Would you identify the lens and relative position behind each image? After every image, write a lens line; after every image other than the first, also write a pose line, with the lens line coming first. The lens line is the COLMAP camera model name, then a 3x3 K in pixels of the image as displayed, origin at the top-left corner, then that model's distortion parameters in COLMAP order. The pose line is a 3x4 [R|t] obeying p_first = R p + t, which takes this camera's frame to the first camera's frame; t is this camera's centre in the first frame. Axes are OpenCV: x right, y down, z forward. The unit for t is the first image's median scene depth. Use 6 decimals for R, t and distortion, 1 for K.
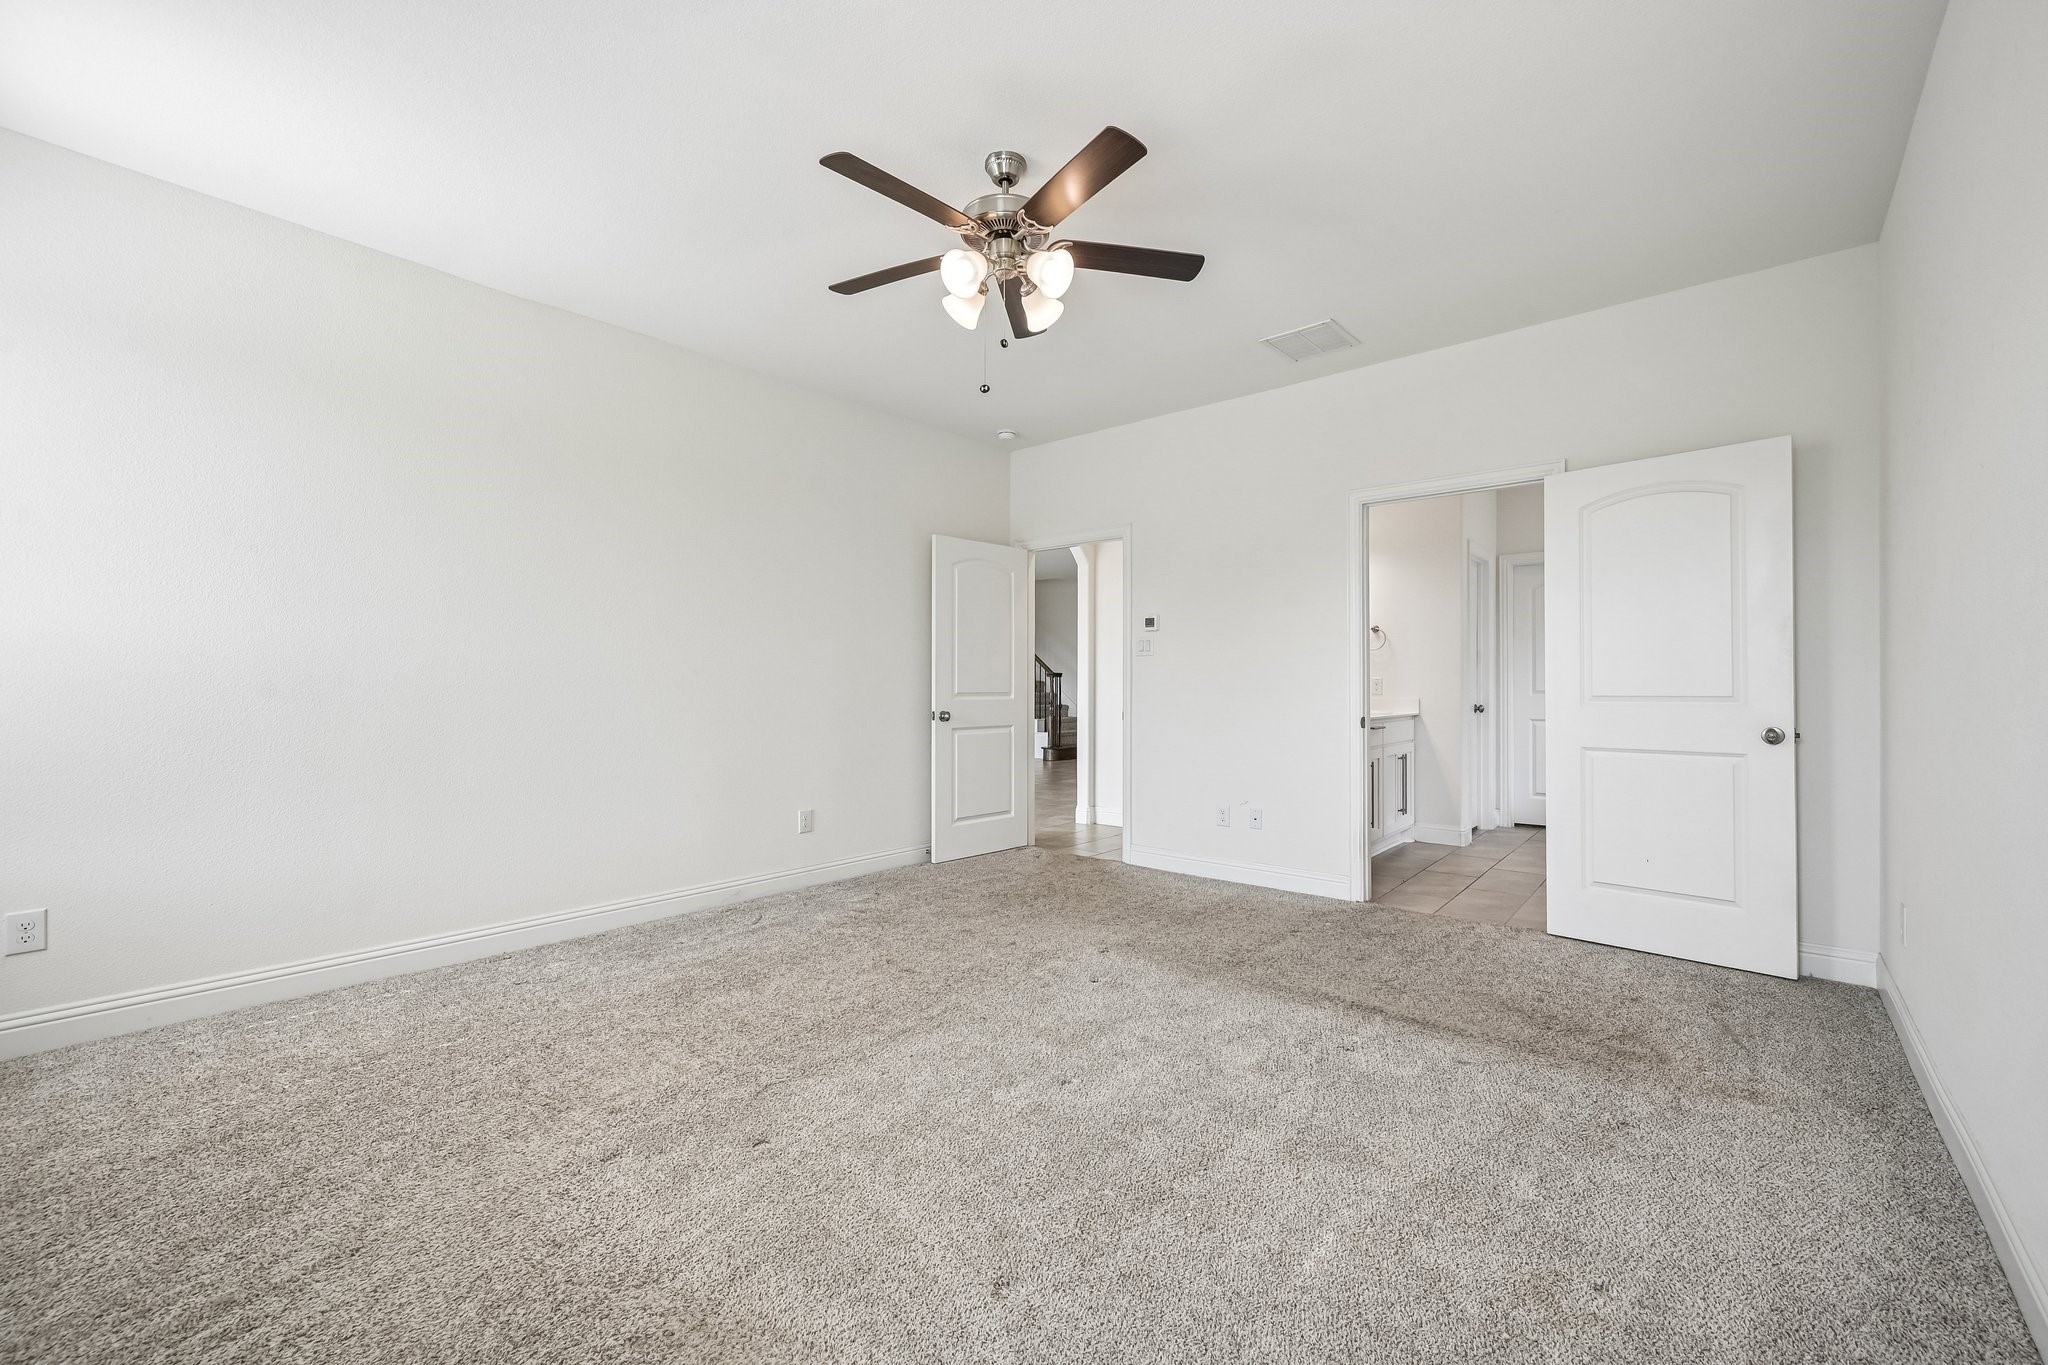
lens RADIAL K [[821.9, 0, 1030.7], [0, 821.9, 680.4], [0, 0, 1]] dist [0.003465, 0.000374]
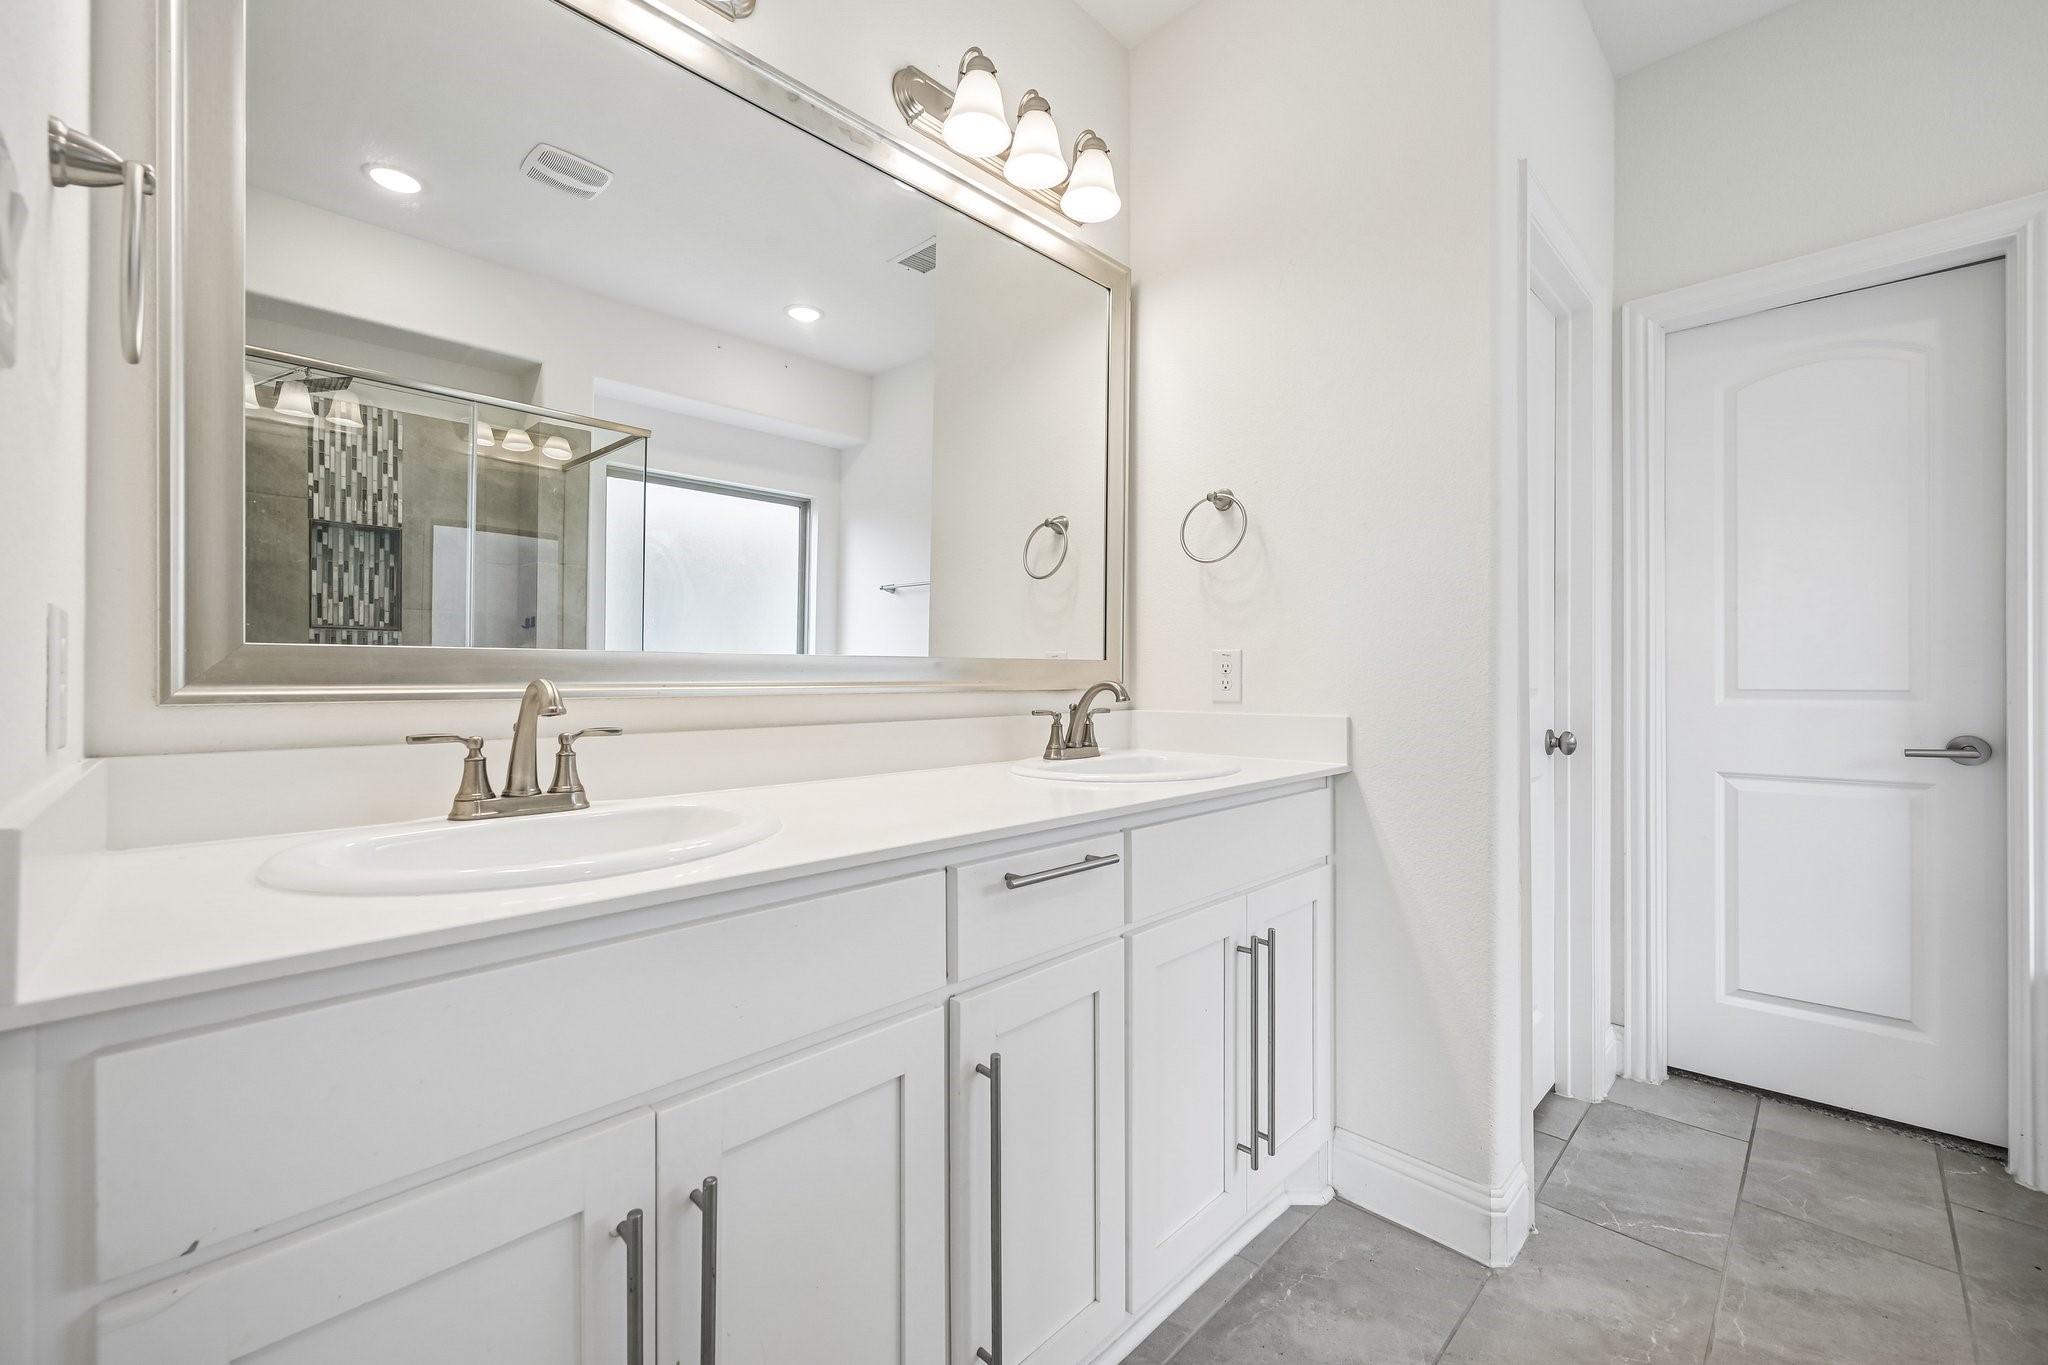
lens RADIAL K [[821.9, 0, 1029.9], [0, 821.9, 678.2], [0, 0, 1]] dist [0.003465, 0.000374]
pose [[0.997190, 0.002529, -0.074868, 0.371540], [-0.002280, 0.999992, 0.003410, 0.006247], [0.074876, -0.003230, 0.997188, 0.680262]]
